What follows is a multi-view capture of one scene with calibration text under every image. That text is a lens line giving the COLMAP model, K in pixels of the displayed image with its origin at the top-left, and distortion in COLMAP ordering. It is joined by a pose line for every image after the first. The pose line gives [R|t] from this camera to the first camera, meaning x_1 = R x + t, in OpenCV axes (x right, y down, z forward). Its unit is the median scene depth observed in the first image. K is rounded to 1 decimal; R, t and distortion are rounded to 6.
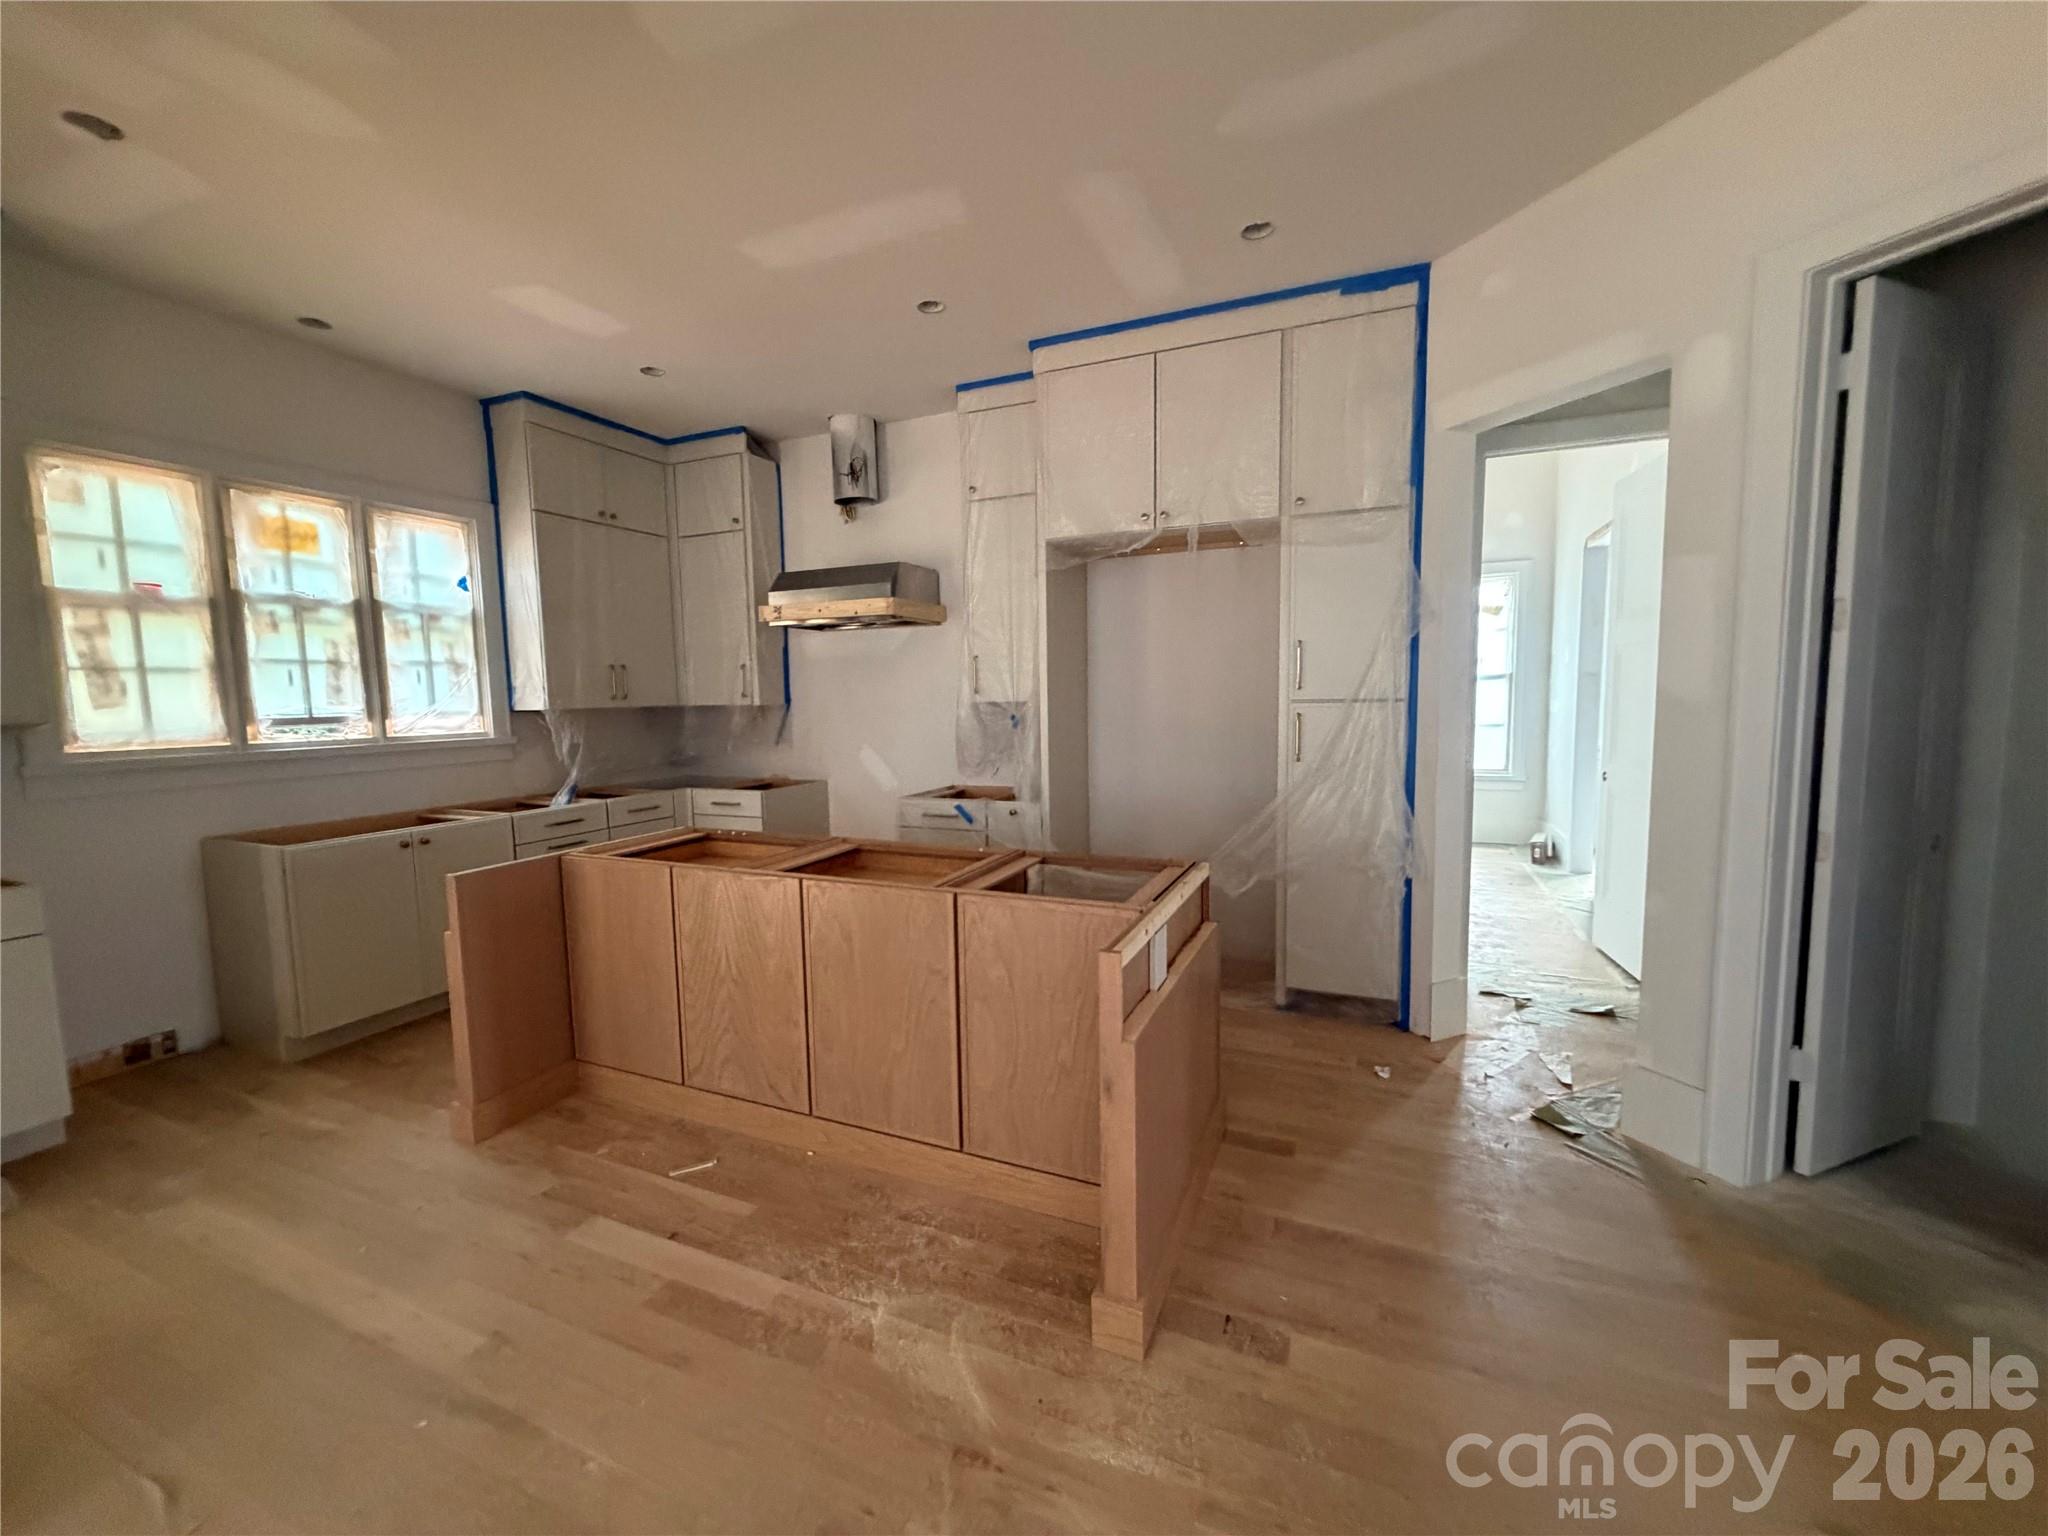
lens RADIAL K [[822.5, 0, 1011.8], [0, 822.5, 768.0], [0, 0, 1]] dist [0.002397, 0.000294]
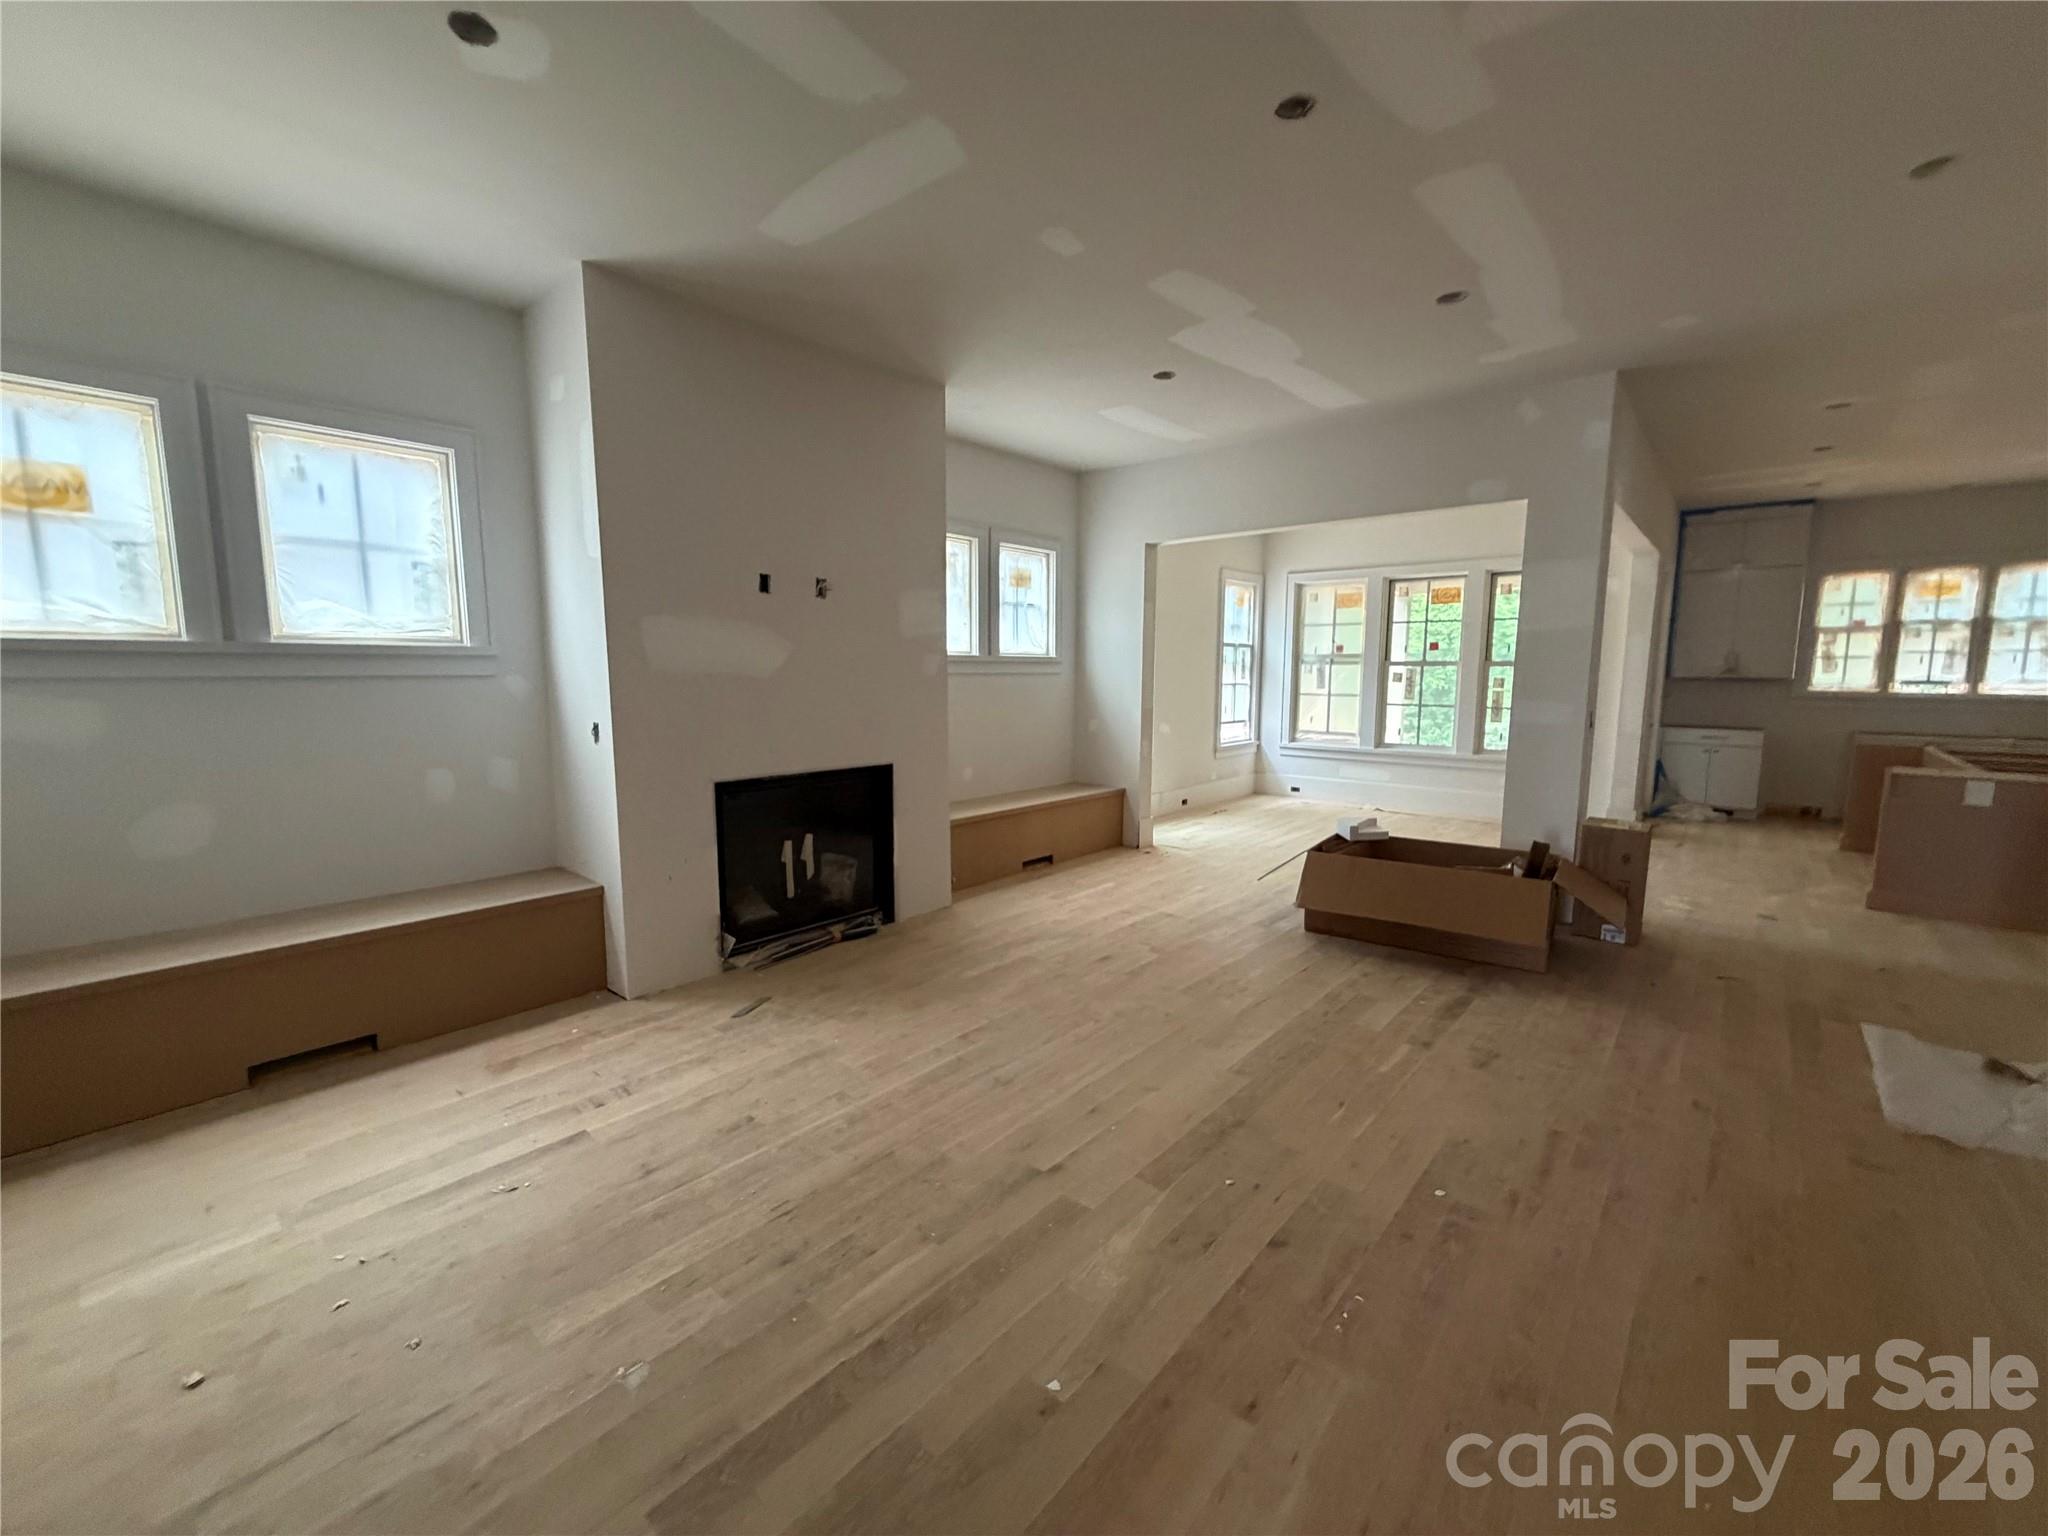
lens RADIAL K [[822.5, 0, 1011.8], [0, 822.5, 768.0], [0, 0, 1]] dist [0.002397, 0.000294]
pose [[-0.306272, 0.133174, -0.942583, 1.685918], [-0.086382, 0.982193, 0.166838, 0.004832], [0.948017, 0.132520, -0.289314, -0.475355]]
